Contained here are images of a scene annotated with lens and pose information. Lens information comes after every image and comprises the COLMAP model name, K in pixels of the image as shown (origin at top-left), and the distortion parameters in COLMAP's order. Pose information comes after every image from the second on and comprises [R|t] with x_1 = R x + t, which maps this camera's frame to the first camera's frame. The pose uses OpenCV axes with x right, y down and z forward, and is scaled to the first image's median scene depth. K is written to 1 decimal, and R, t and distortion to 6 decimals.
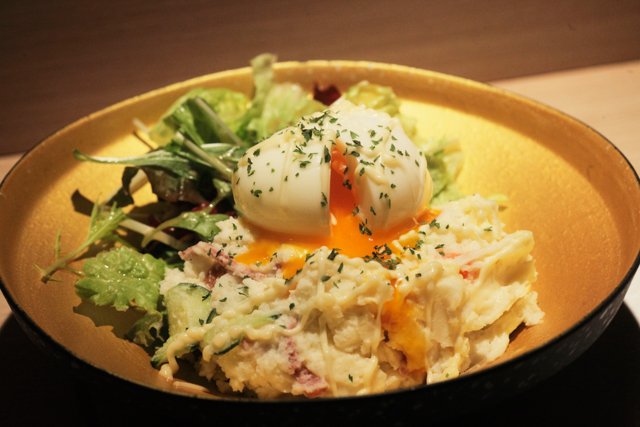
lens RADIAL K [[2611.5, 0, 320.1], [0, 2611.5, 213.5], [0, 0, 1]] dist [-0.203299, 0.000000]
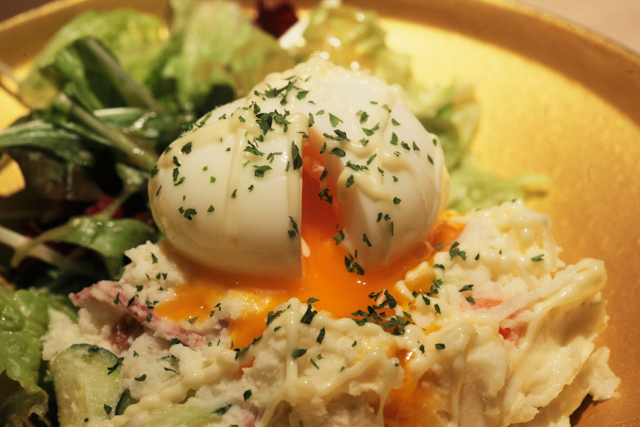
lens RADIAL K [[2611.5, 0, 319.9], [0, 2611.5, 213.4], [0, 0, 1]] dist [-0.203299, 0.000000]
pose [[0.998142, -0.015763, 0.058856, -0.029740], [0.006896, 0.988975, 0.147919, -0.103763], [-0.060538, -0.147239, 0.987247, 0.351194]]
